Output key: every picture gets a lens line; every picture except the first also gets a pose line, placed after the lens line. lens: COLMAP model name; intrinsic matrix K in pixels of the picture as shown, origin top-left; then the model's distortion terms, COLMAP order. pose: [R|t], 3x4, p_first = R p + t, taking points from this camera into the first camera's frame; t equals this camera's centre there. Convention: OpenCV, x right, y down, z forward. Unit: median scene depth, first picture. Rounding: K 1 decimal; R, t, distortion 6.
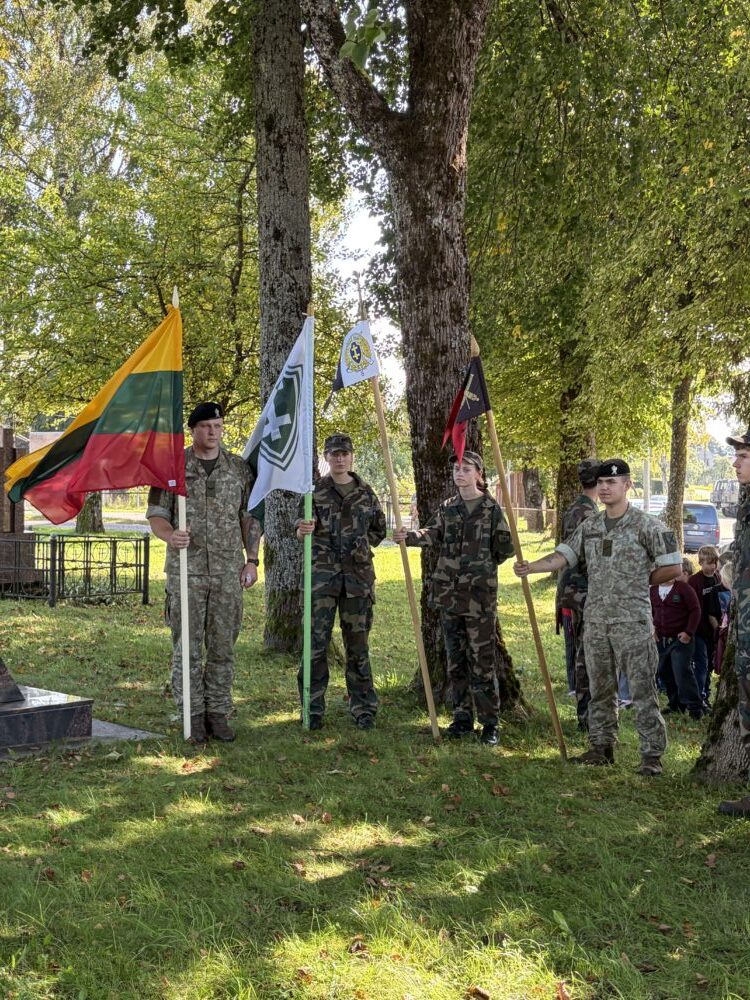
lens RADIAL K [[1435.7, 0, 375.0], [0, 1435.7, 500.0], [0, 0, 1]] dist [0.197043, -0.085558]
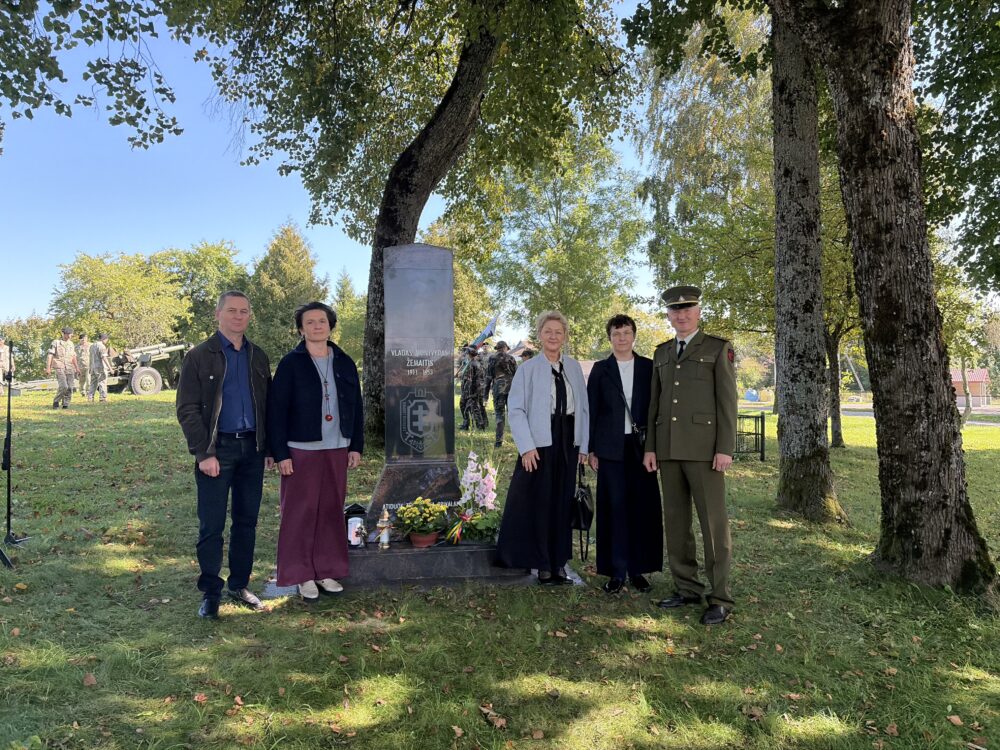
lens RADIAL K [[767.0, 0, 500.0], [0, 767.0, 375.0], [0, 0, 1]] dist [0.085921, -0.082450]
pose [[0.835900, -0.017324, -0.548608, 0.118683], [0.001953, 0.999589, -0.028590, 0.013610], [0.548878, 0.022827, 0.835591, 0.398123]]
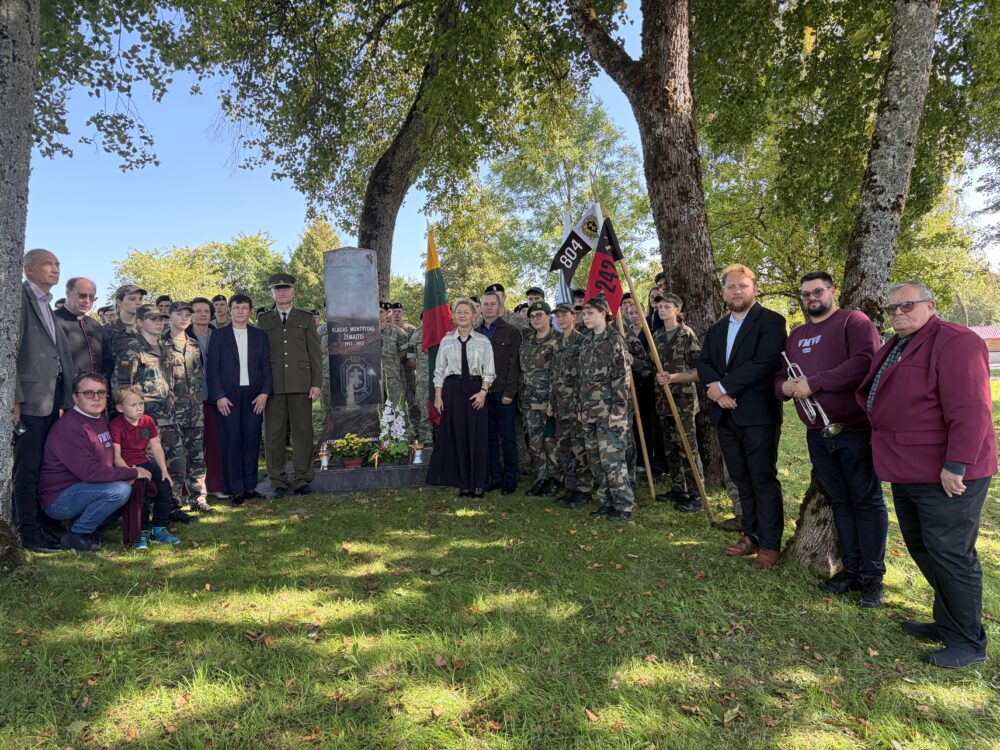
lens RADIAL K [[767.0, 0, 500.0], [0, 767.0, 375.0], [0, 0, 1]] dist [0.085921, -0.082450]
pose [[0.798082, -0.028103, -0.601893, 0.353821], [0.036641, 0.999327, 0.001926, 0.032216], [0.601434, -0.023591, 0.798574, 0.308548]]
